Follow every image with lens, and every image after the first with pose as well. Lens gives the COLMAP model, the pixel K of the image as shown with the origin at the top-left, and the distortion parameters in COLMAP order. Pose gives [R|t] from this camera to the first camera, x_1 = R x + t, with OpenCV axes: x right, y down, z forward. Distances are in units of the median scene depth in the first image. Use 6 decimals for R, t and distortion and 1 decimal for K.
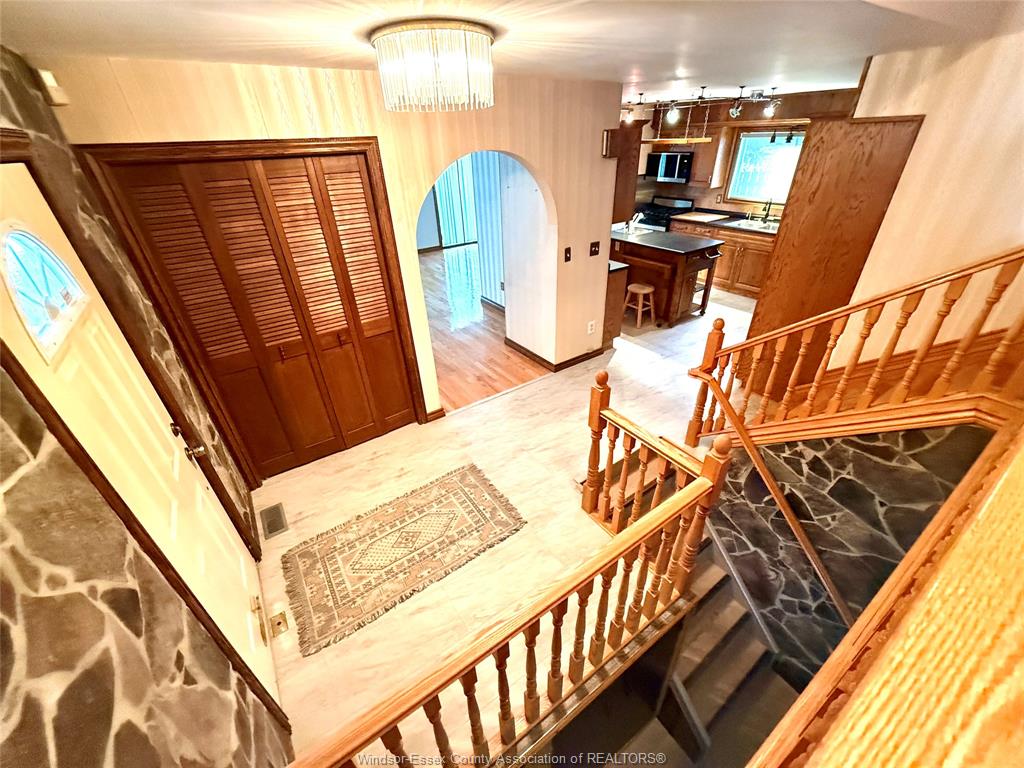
lens RADIAL K [[405.1, 0, 517.5], [0, 405.1, 382.4], [0, 0, 1]] dist [0.001498, -0.000652]
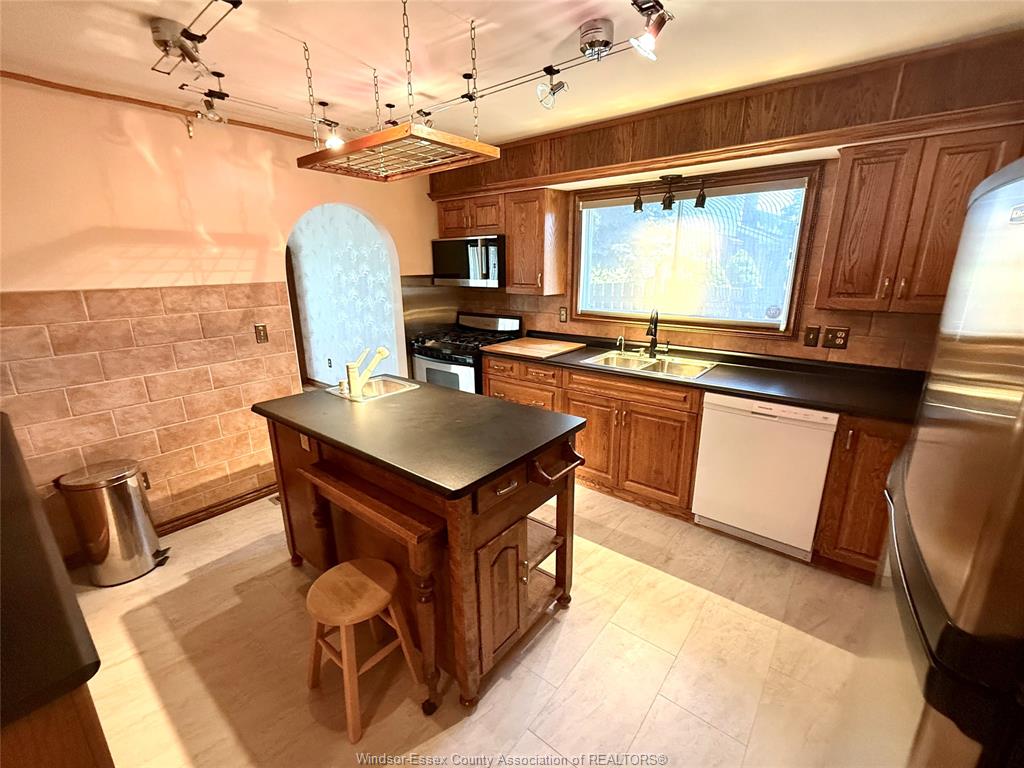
lens RADIAL K [[442.1, 0, 512.0], [0, 442.1, 384.4], [0, 0, 1]] dist [0.000623, -0.000148]
pose [[0.959674, -0.050671, 0.276511, 0.288862], [0.126119, 0.956681, -0.262404, -0.238322], [-0.251236, 0.286695, 0.924492, 0.546397]]
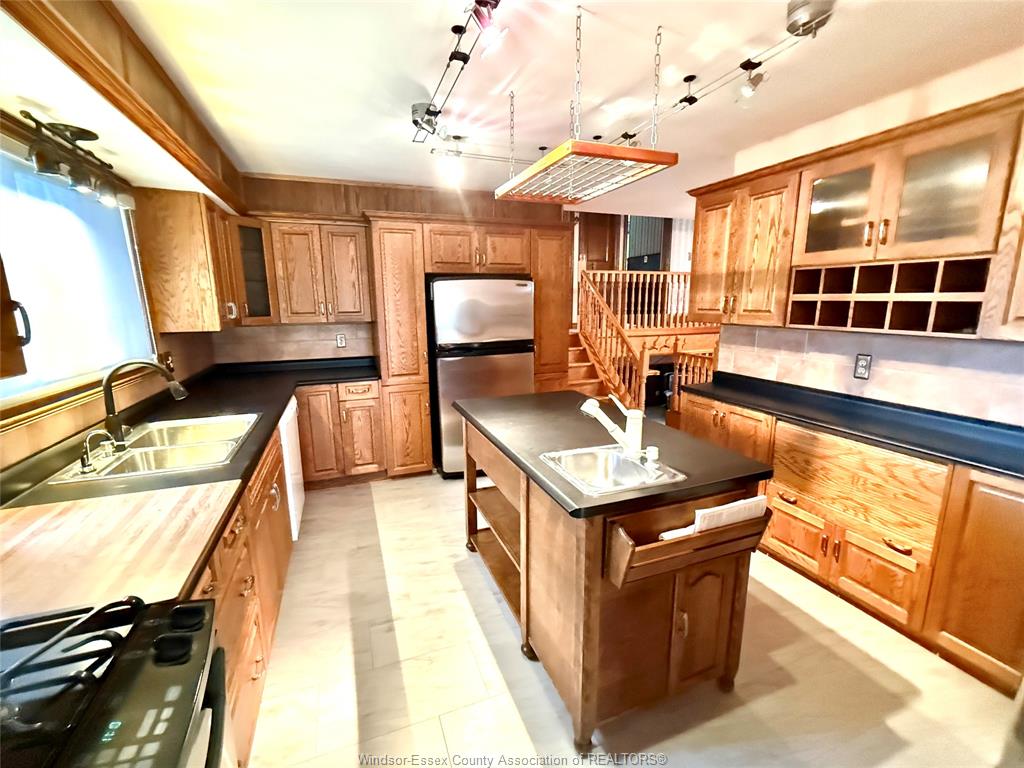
lens RADIAL K [[442.1, 0, 520.3], [0, 442.1, 386.0], [0, 0, 1]] dist [0.000623, -0.000148]
pose [[-0.976323, 0.000201, 0.216319, 0.271055], [0.143782, 0.747734, 0.648244, -0.587477], [-0.161619, 0.663998, -0.730058, 1.158453]]
